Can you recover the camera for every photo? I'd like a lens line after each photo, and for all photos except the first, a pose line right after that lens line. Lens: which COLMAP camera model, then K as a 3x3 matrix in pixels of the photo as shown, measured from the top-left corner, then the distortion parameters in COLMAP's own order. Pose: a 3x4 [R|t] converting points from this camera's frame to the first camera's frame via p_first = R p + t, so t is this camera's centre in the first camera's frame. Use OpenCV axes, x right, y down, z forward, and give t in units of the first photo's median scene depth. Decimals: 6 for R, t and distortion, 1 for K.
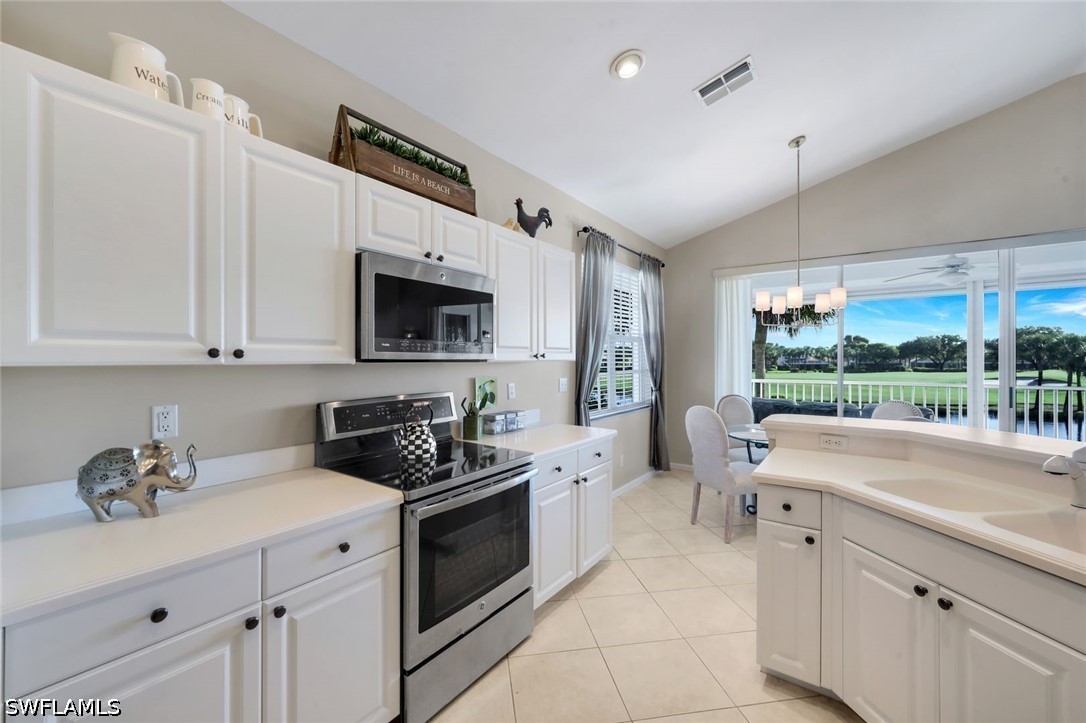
lens RADIAL K [[446.5, 0, 538.2], [0, 446.5, 358.3], [0, 0, 1]] dist [0.000216, -0.000145]
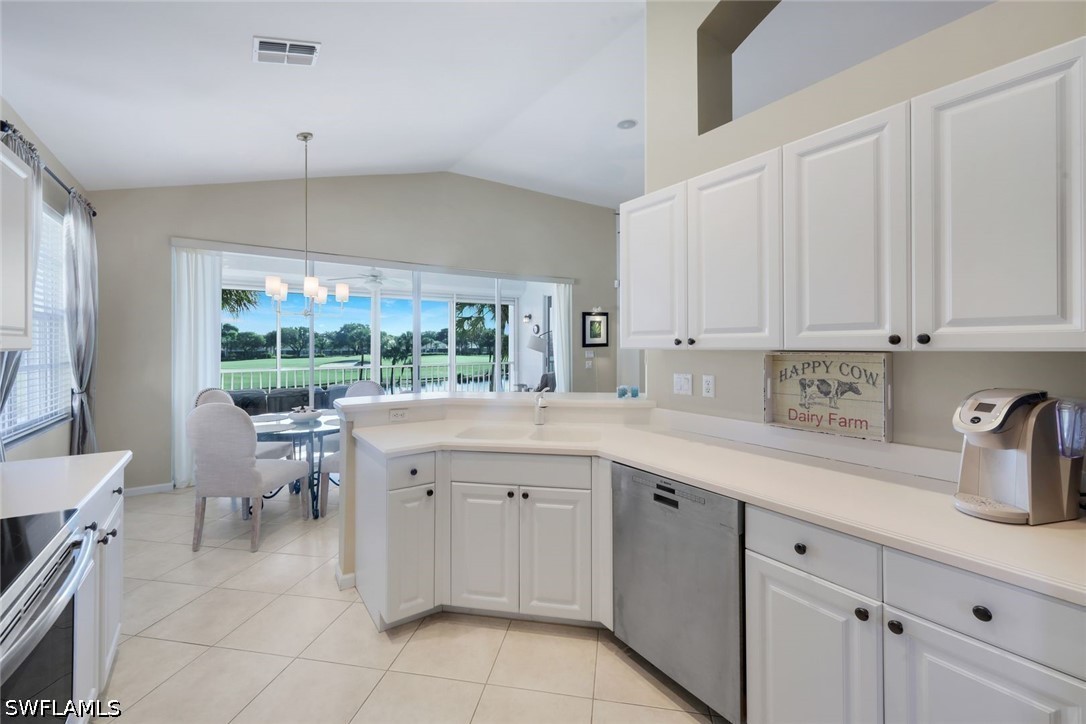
lens RADIAL K [[446.5, 0, 545.3], [0, 446.5, 343.5], [0, 0, 1]] dist [0.000216, -0.000145]
pose [[0.320490, 0.005982, 0.947233, -0.205605], [0.000414, 0.999979, -0.006455, 0.001184], [-0.947252, 0.002461, 0.320481, 0.134140]]
